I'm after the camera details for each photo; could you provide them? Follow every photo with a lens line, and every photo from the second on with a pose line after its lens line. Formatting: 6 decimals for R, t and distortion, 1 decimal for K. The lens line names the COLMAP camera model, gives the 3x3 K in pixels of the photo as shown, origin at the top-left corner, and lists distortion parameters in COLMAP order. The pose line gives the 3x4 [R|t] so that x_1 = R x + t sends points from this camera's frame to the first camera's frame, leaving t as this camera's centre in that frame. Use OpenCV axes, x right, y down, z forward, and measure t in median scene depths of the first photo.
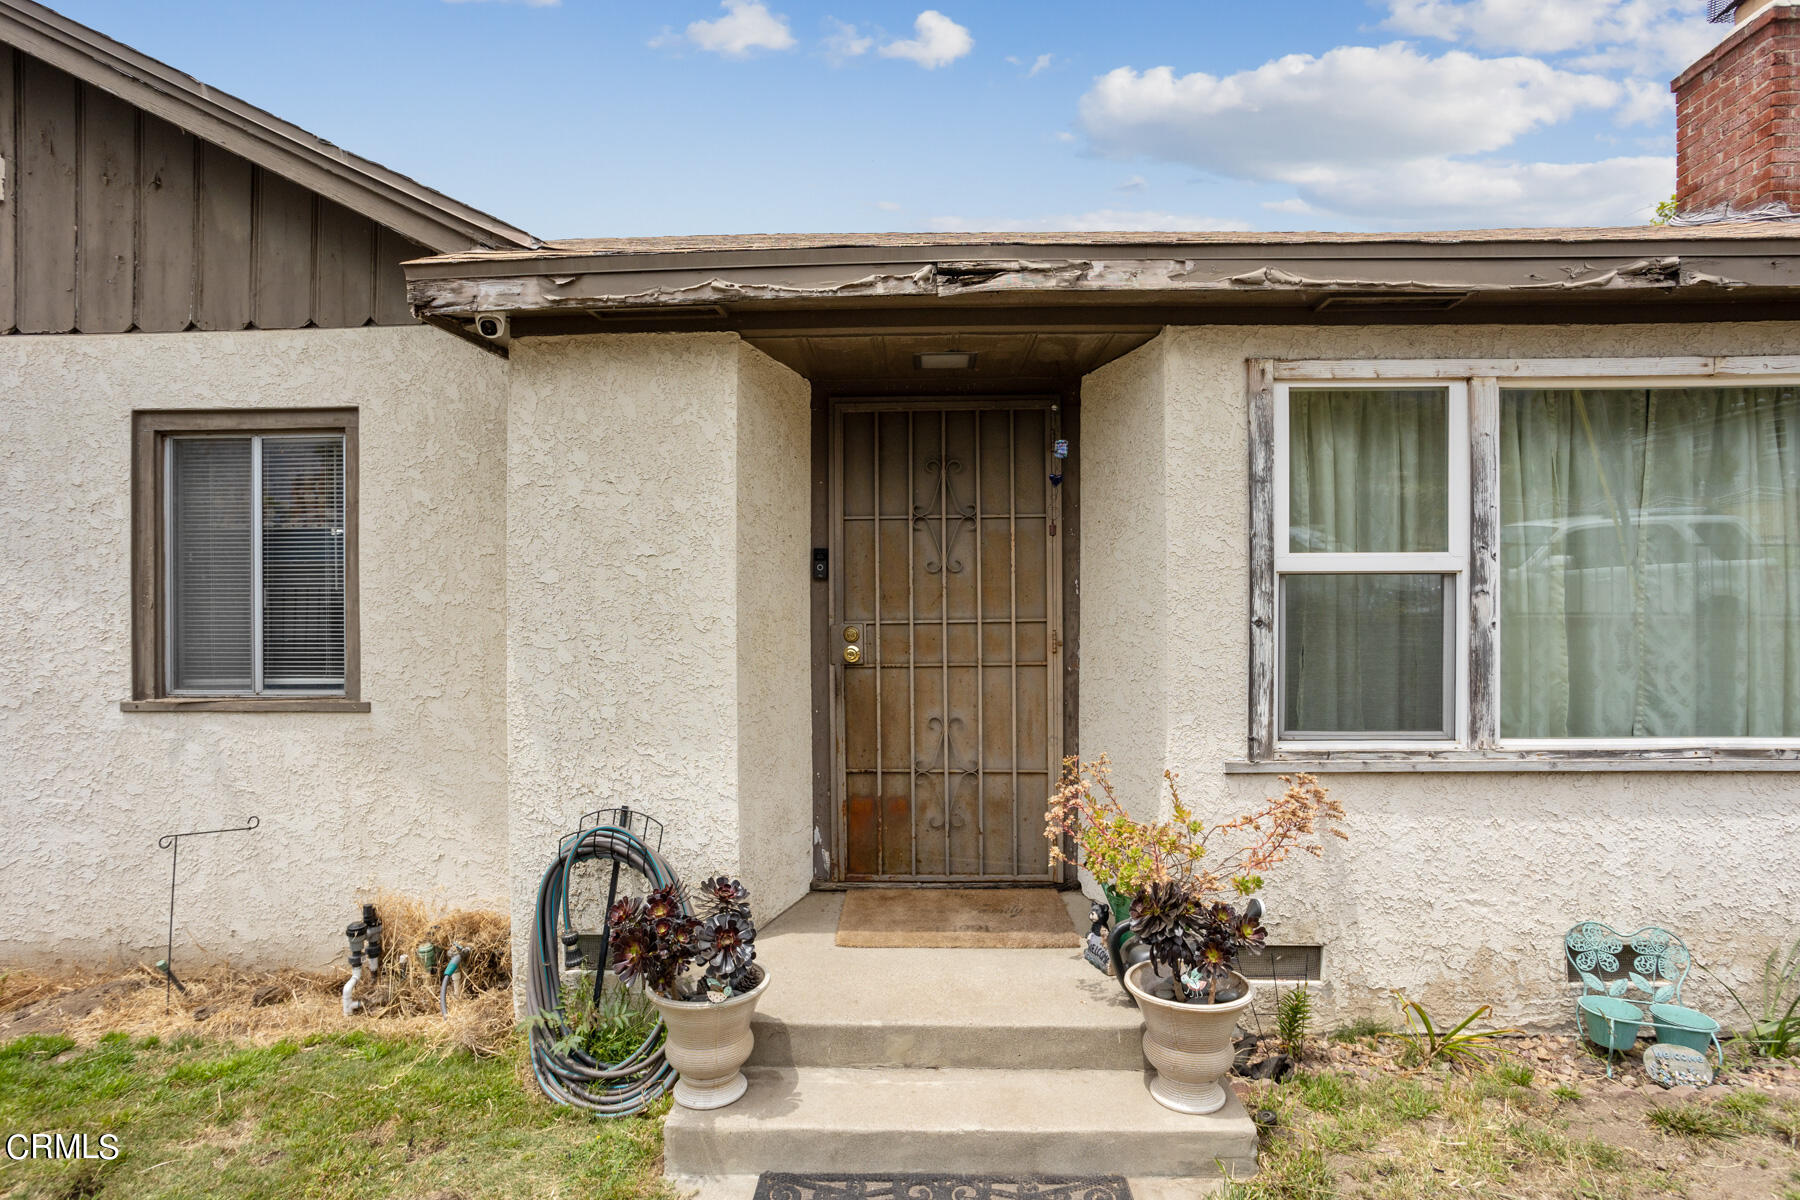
lens RADIAL K [[889.0, 0, 906.7], [0, 889.0, 623.3], [0, 0, 1]] dist [-0.064946, 0.036638]
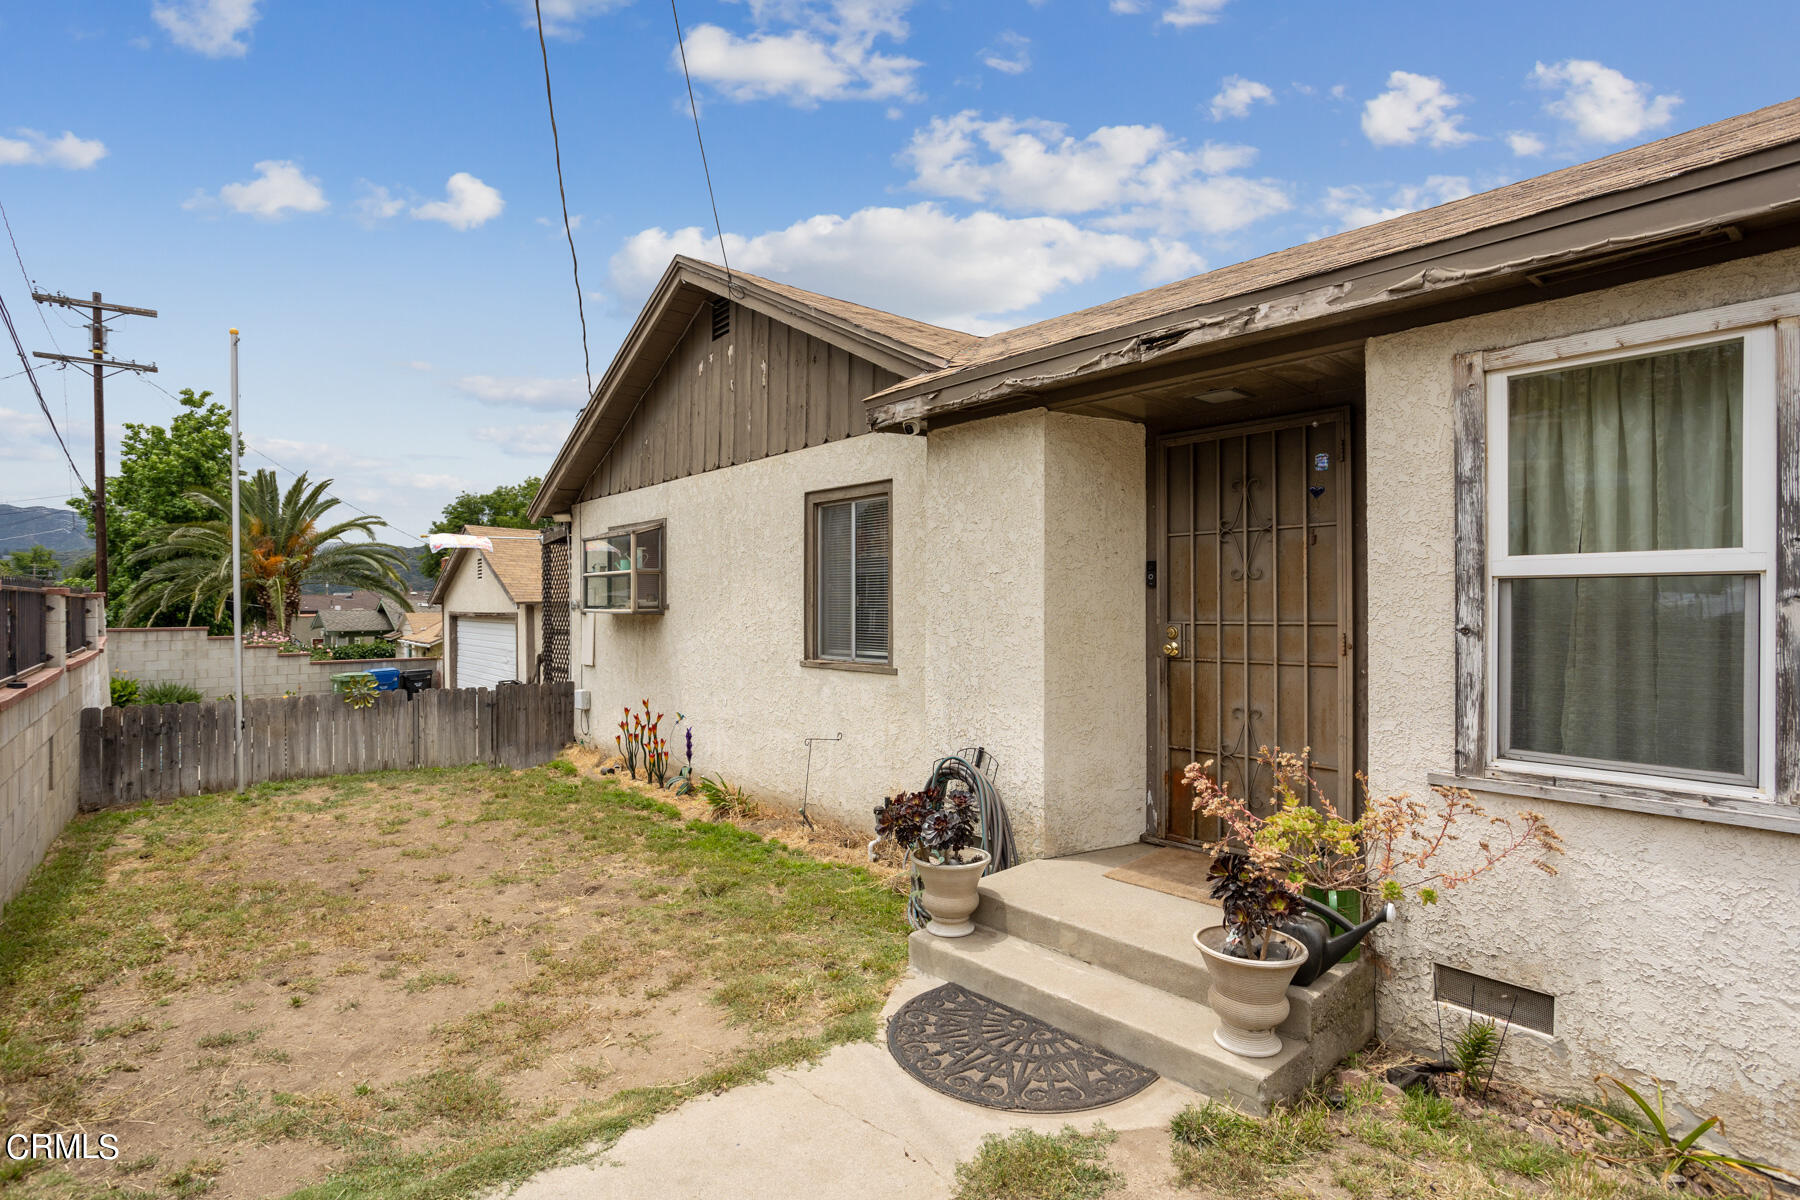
lens RADIAL K [[889.0, 0, 906.7], [0, 889.0, 623.3], [0, 0, 1]] dist [-0.064946, 0.036638]
pose [[0.683817, 0.018957, -0.729408, 0.667357], [-0.014933, 0.999817, 0.011986, -0.010942], [0.729501, 0.002696, 0.683974, -0.085074]]
